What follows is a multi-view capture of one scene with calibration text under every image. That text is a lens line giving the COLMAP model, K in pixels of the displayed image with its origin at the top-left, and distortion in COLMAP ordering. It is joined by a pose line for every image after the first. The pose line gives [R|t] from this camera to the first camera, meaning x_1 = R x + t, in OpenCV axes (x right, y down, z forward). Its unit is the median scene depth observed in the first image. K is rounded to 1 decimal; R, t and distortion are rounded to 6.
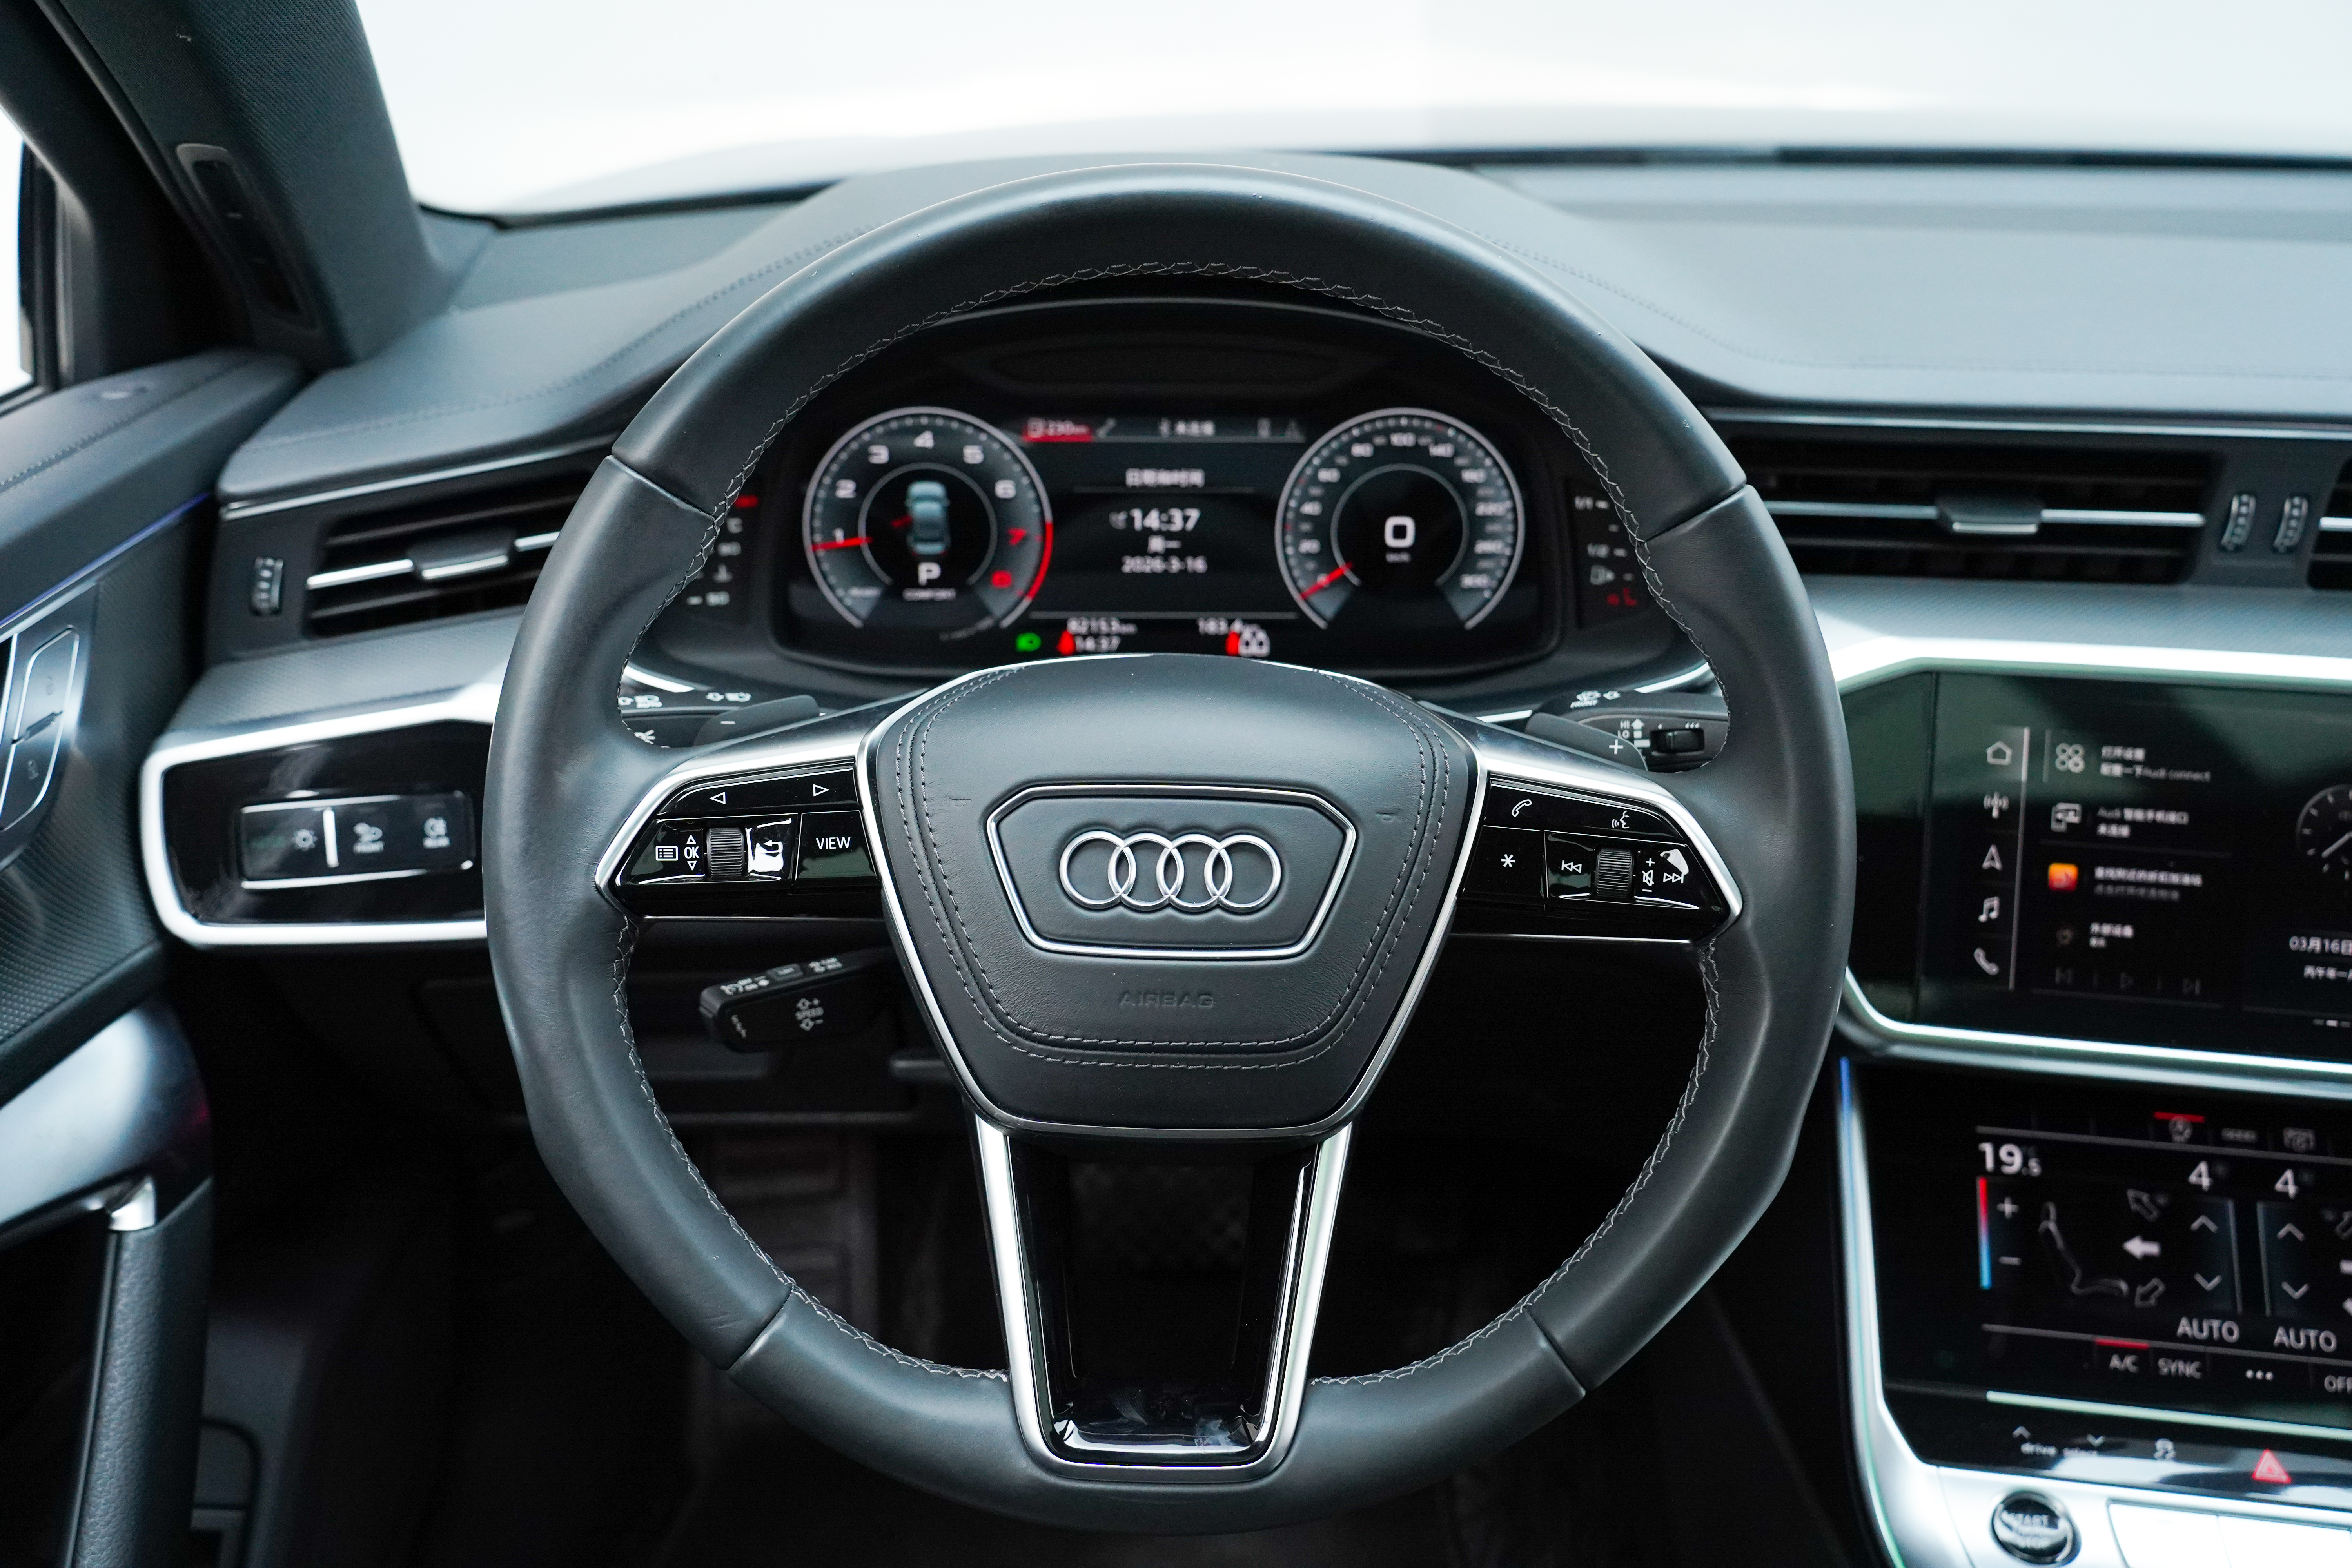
lens RADIAL K [[2177.2, 0, 1175.4], [0, 2177.2, 785.2], [0, 0, 1]] dist [-0.008302, 0.000000]
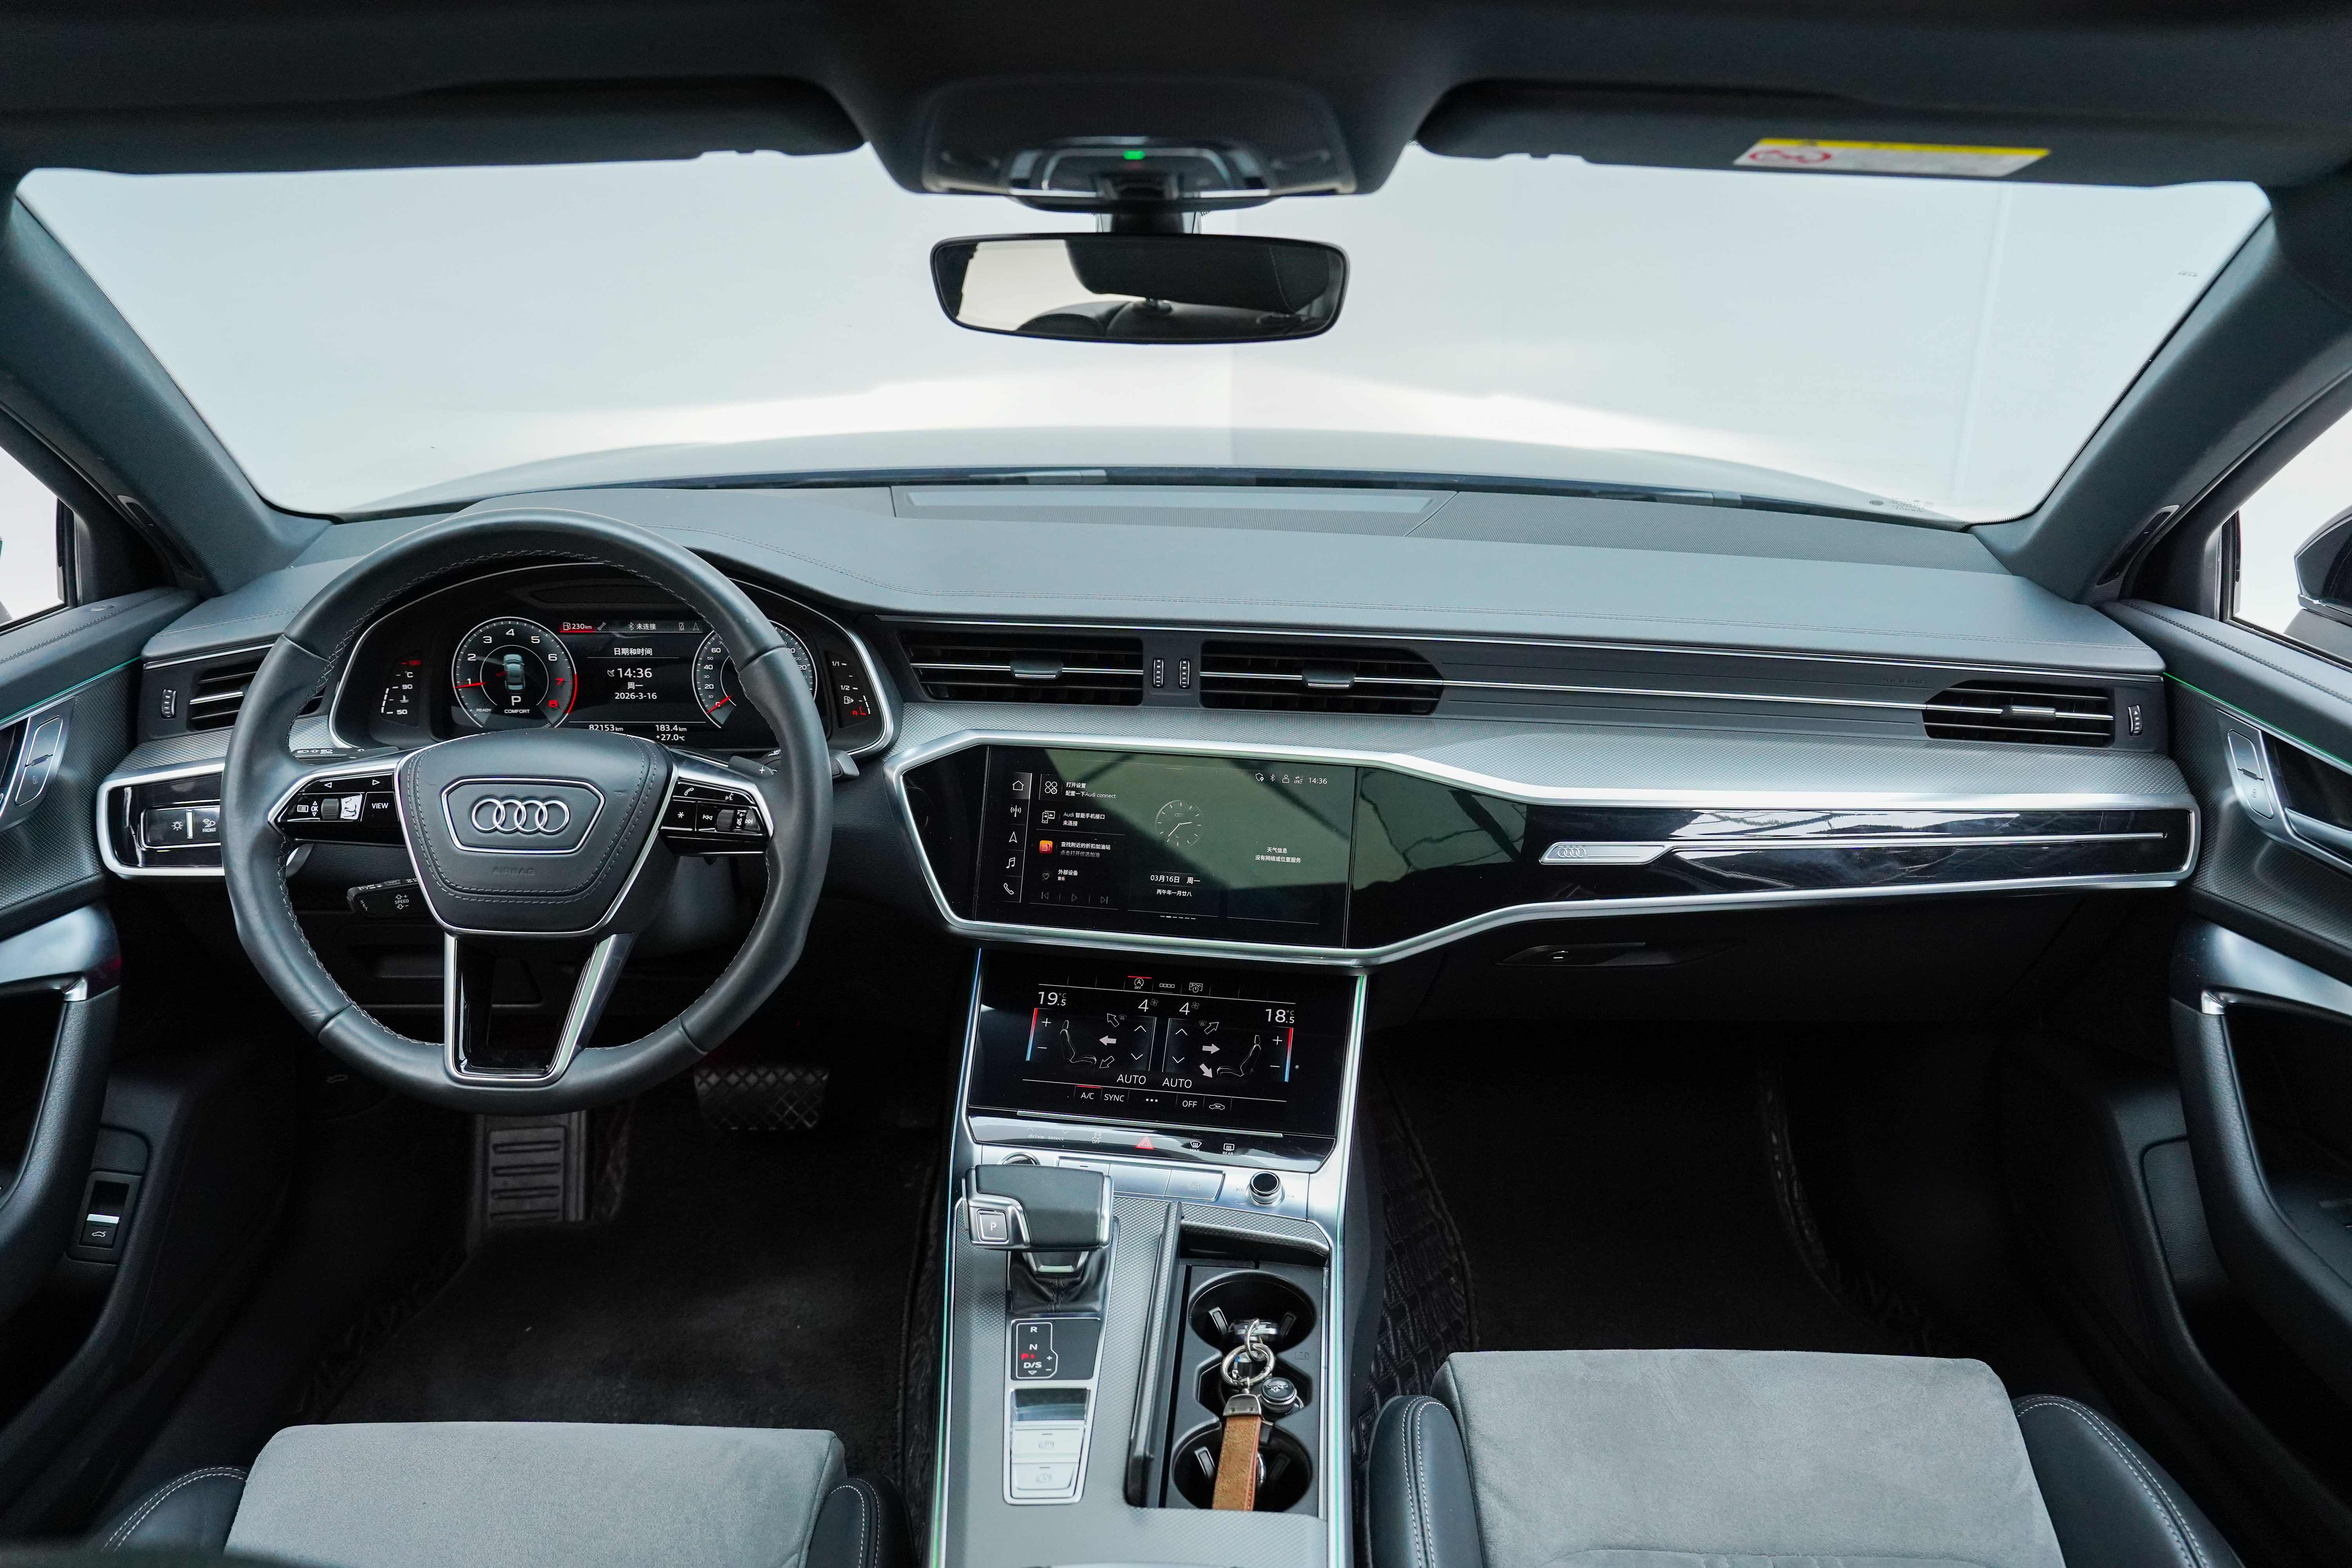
lens RADIAL K [[1851.5, 0, 1177.5], [0, 1851.5, 783.3], [0, 0, 1]] dist [-0.037701, -0.005423]
pose [[0.999957, 0.001350, 0.009157, 0.511232], [-0.000533, 0.996064, -0.088640, 0.134907], [-0.009240, 0.088631, 0.996022, -0.705417]]
